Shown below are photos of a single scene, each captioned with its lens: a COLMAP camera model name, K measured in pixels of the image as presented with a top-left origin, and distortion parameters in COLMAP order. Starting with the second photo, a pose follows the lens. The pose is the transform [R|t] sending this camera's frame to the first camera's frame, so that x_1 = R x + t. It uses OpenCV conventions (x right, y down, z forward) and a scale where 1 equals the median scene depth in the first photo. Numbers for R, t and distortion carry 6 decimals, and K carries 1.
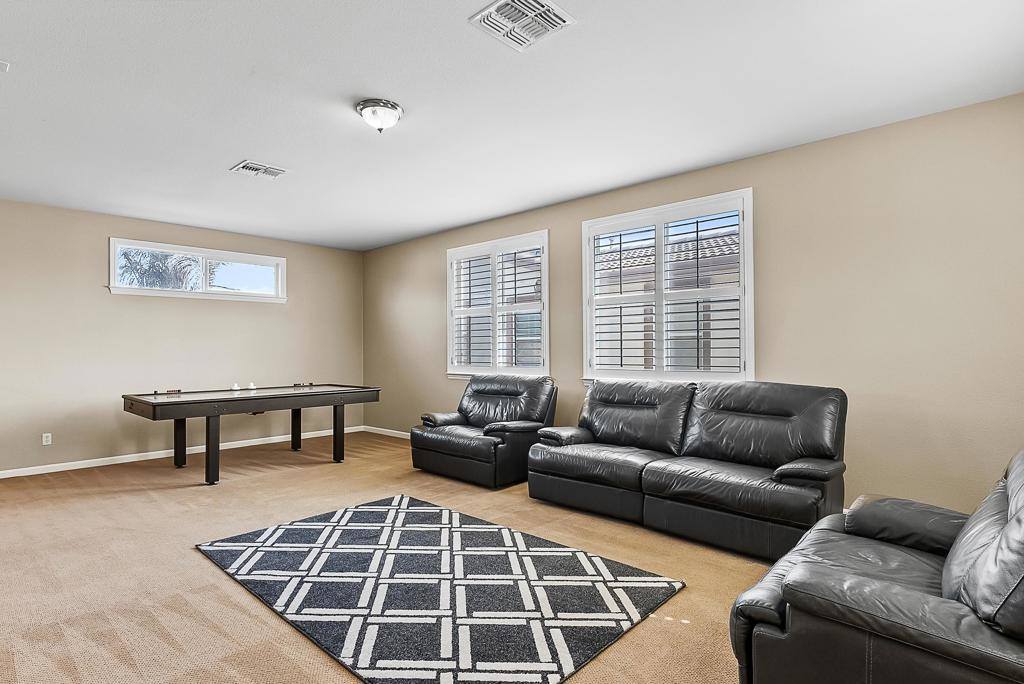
lens RADIAL K [[528.2, 0, 512.0], [0, 528.2, 342.0], [0, 0, 1]] dist [0.004028, 0.000428]
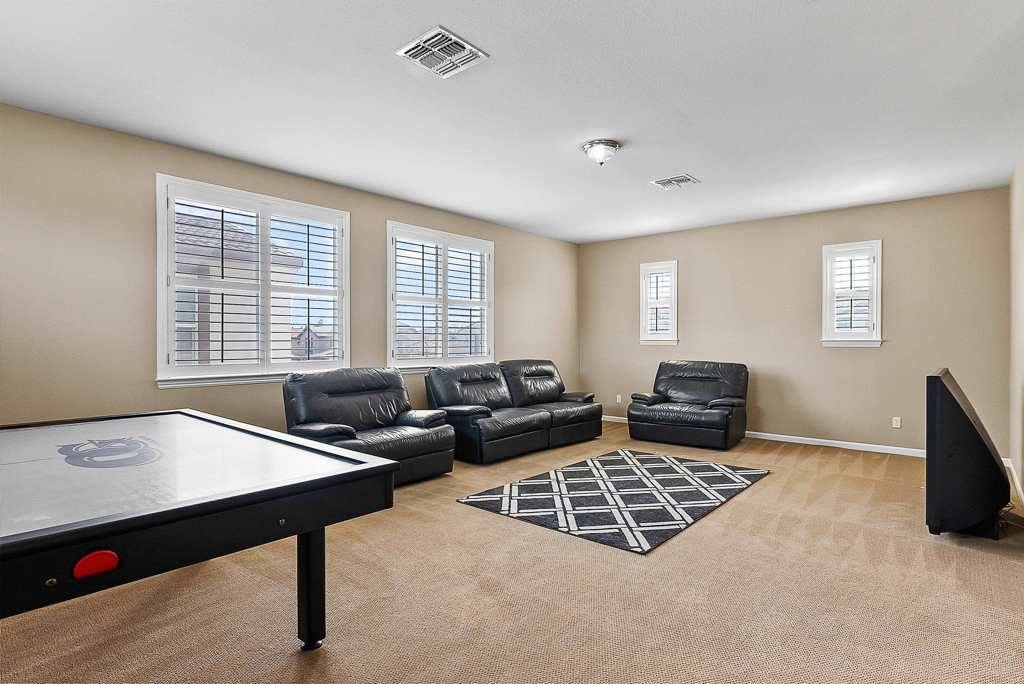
lens RADIAL K [[528.2, 0, 512.0], [0, 528.2, 342.0], [0, 0, 1]] dist [0.004028, 0.000428]
pose [[-0.042578, 0.005526, 0.999078, -0.948474], [-0.011910, 0.999911, -0.006038, 0.018977], [-0.999022, -0.012156, -0.042509, 0.803724]]
